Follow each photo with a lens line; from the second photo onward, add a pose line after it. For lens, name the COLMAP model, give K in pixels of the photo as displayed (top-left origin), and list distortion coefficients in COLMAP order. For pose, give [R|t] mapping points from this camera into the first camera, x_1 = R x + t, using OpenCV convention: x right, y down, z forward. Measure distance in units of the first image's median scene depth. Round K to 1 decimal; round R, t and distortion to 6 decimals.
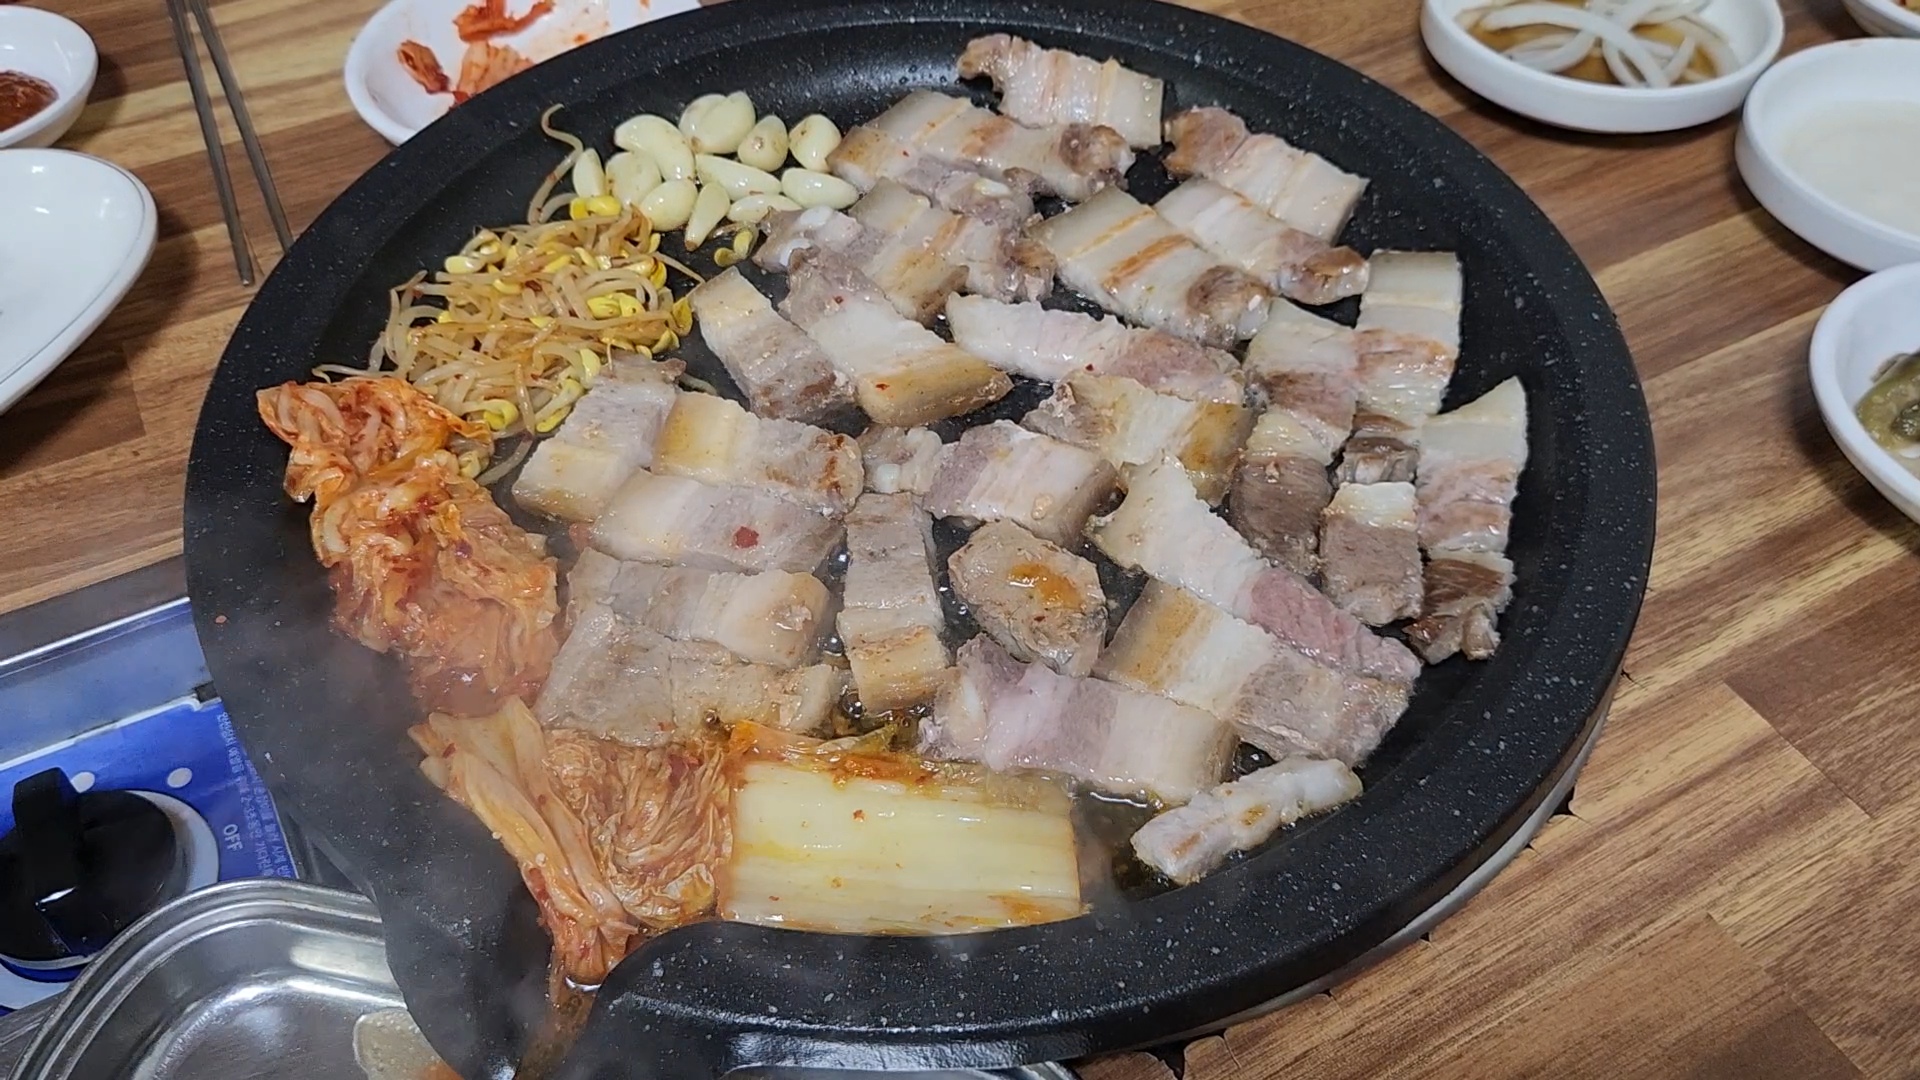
lens RADIAL K [[1699.5, 0, 938.9], [0, 1699.5, 537.6], [0, 0, 1]] dist [0.007270, 0.001043]
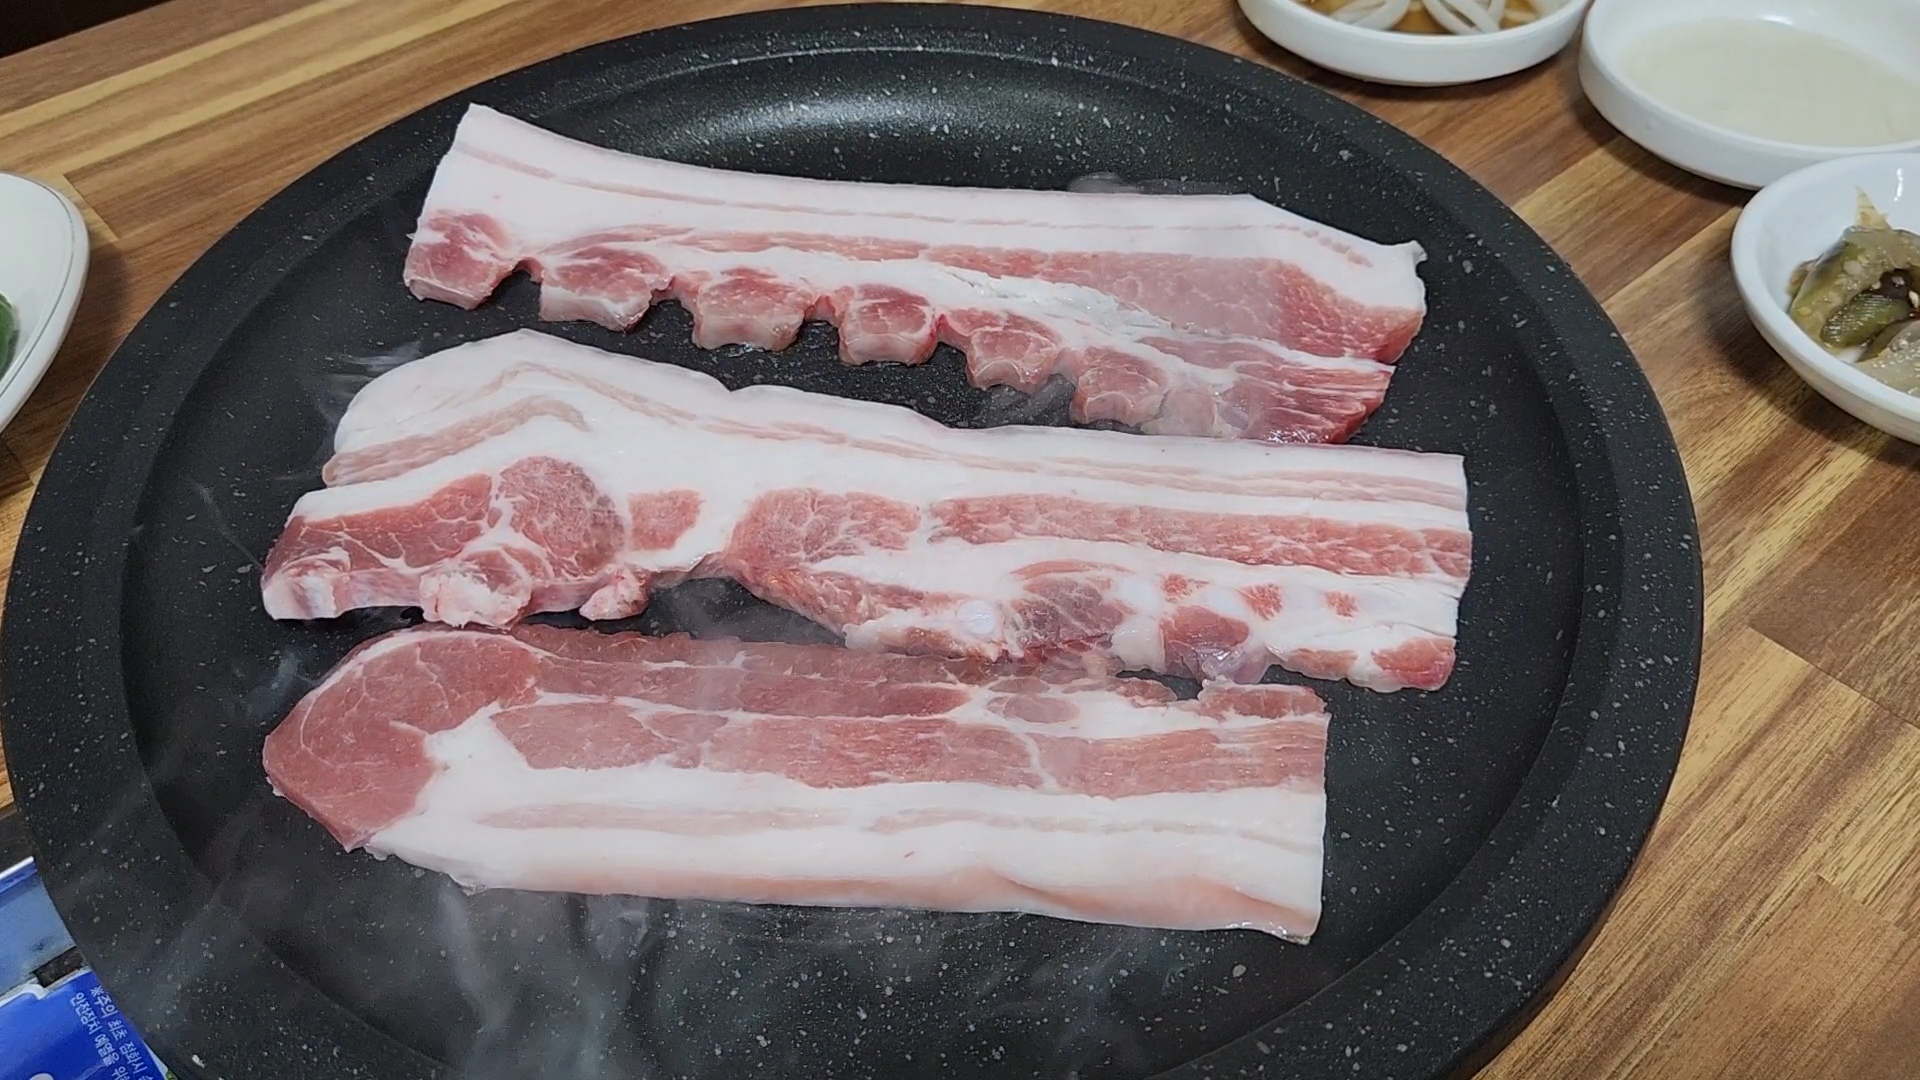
lens RADIAL K [[1650.6, 0, 901.2], [0, 1650.6, 543.5], [0, 0, 1]] dist [0.006189, 0.004422]
pose [[0.971800, -0.174948, 0.158108, -0.138683], [0.178193, 0.983974, -0.006474, -0.039537], [-0.154442, 0.034465, 0.987401, 0.162425]]
